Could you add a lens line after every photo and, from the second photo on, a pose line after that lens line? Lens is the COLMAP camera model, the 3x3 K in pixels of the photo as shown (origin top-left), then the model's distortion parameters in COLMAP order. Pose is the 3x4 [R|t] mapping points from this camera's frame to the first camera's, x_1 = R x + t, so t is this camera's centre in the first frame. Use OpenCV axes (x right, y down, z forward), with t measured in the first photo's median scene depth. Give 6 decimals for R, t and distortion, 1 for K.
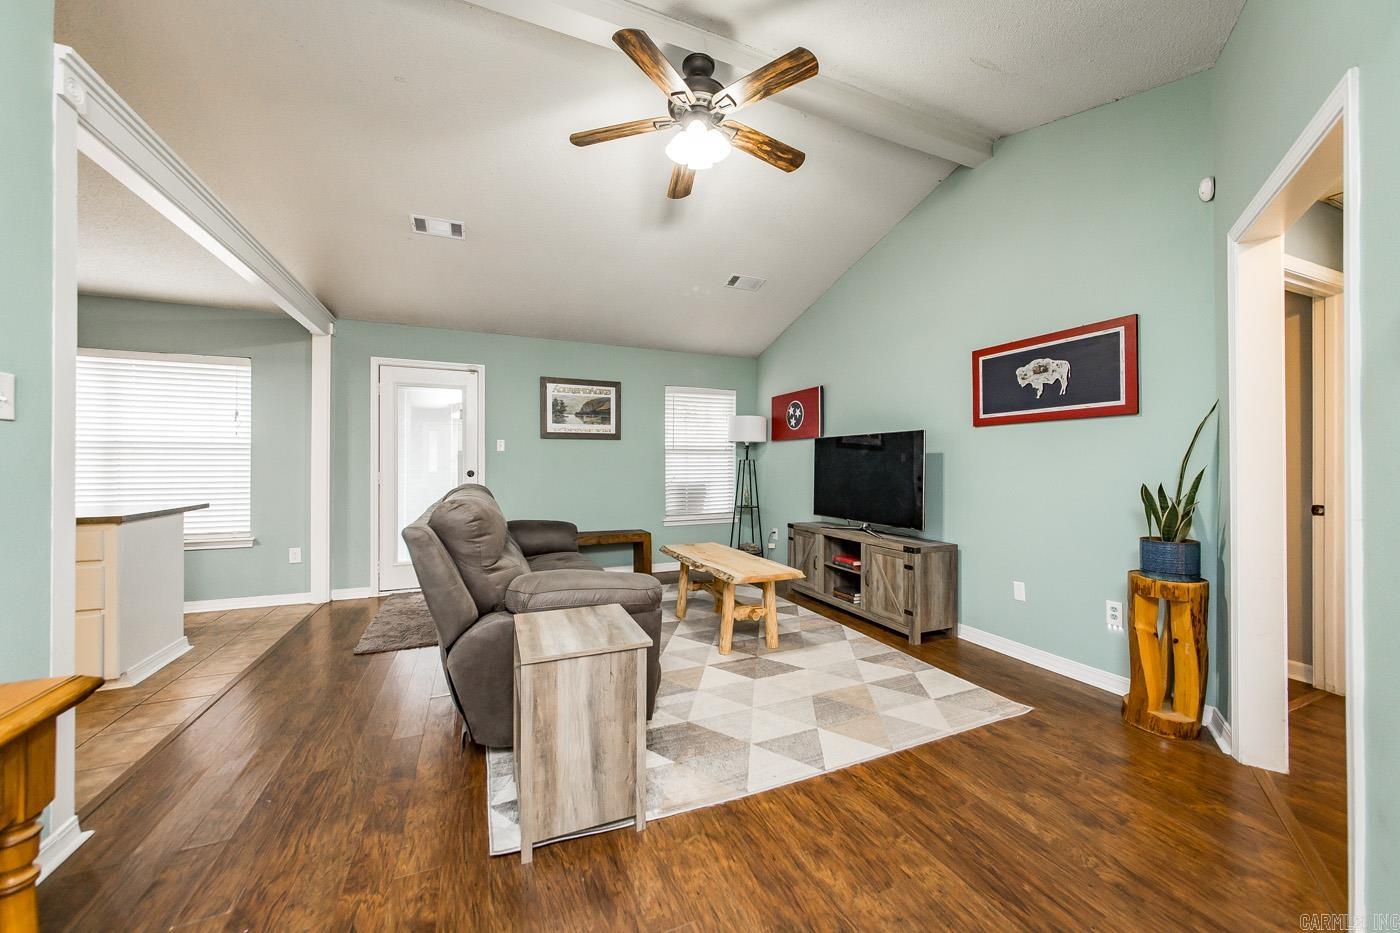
lens RADIAL K [[495.0, 0, 692.1], [0, 495.0, 460.9], [0, 0, 1]] dist [-0.001768, -0.000014]
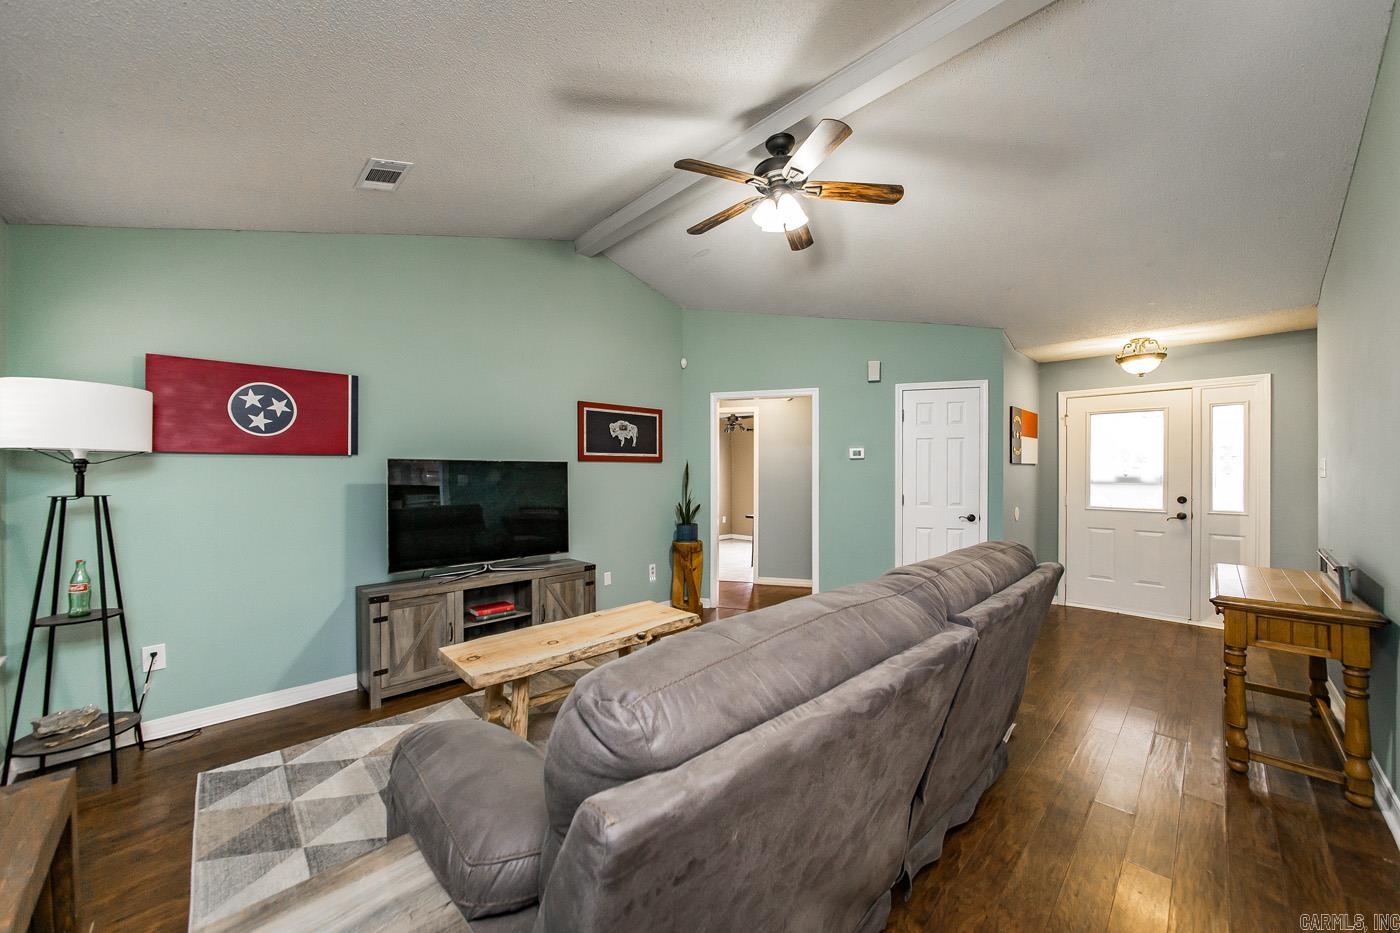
lens RADIAL K [[506.8, 0, 686.1], [0, 506.8, 471.9], [0, 0, 1]] dist [-0.000204, 0.000113]
pose [[-0.345915, 0.003105, 0.938261, -0.707017], [-0.003359, 0.999984, -0.004547, -0.035472], [-0.938260, -0.004724, -0.345899, 1.150305]]
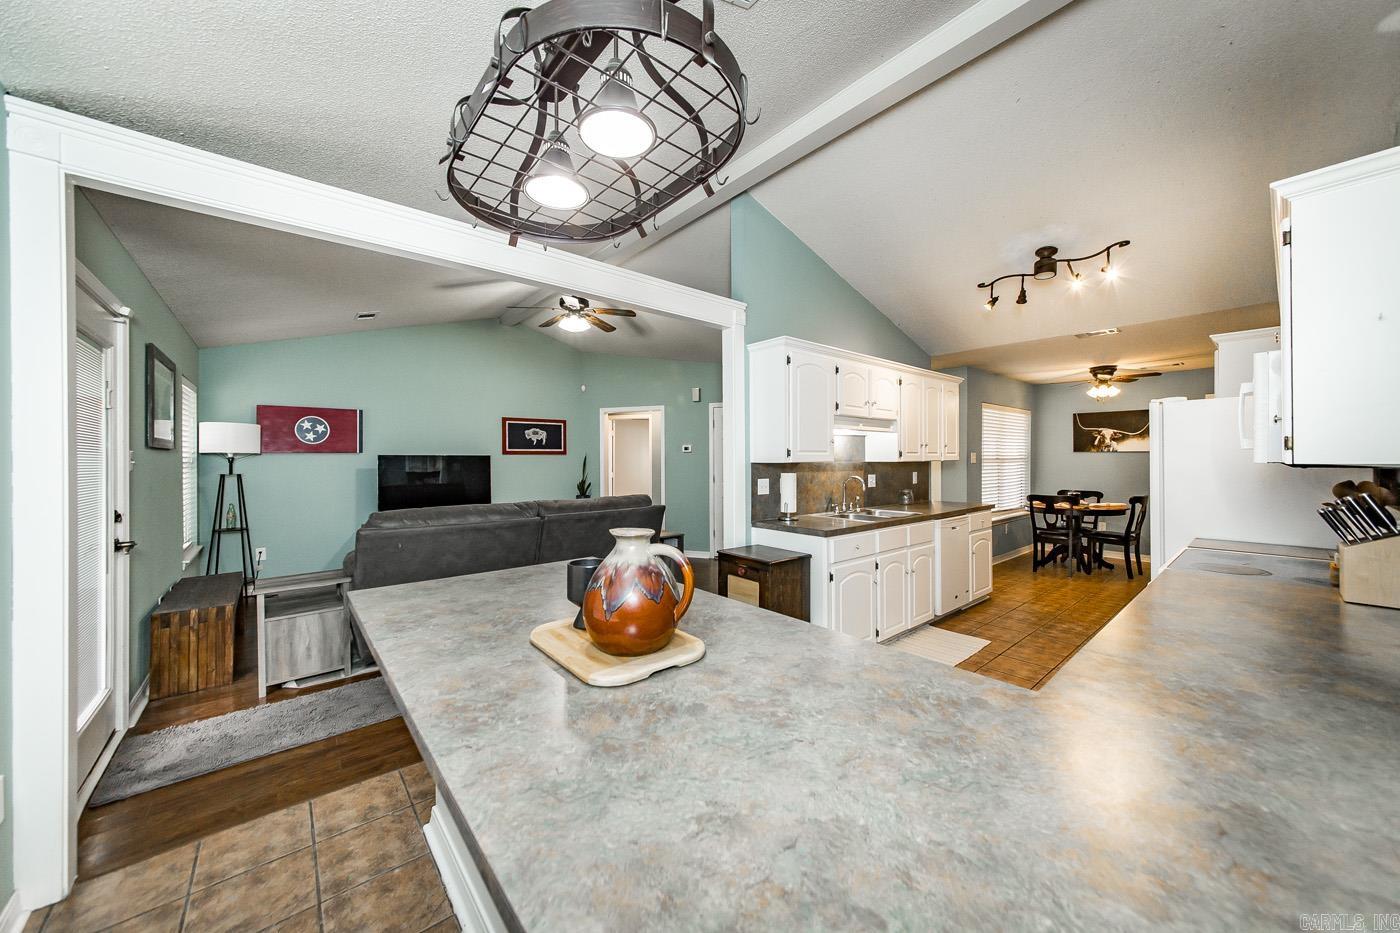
lens RADIAL K [[495.0, 0, 692.1], [0, 495.0, 460.9], [0, 0, 1]] dist [-0.001768, -0.000014]
pose [[-0.281905, 0.000189, 0.959442, -1.528942], [-0.000388, 1.000000, -0.000311, -0.041810], [-0.959442, -0.000460, -0.281904, 0.801491]]
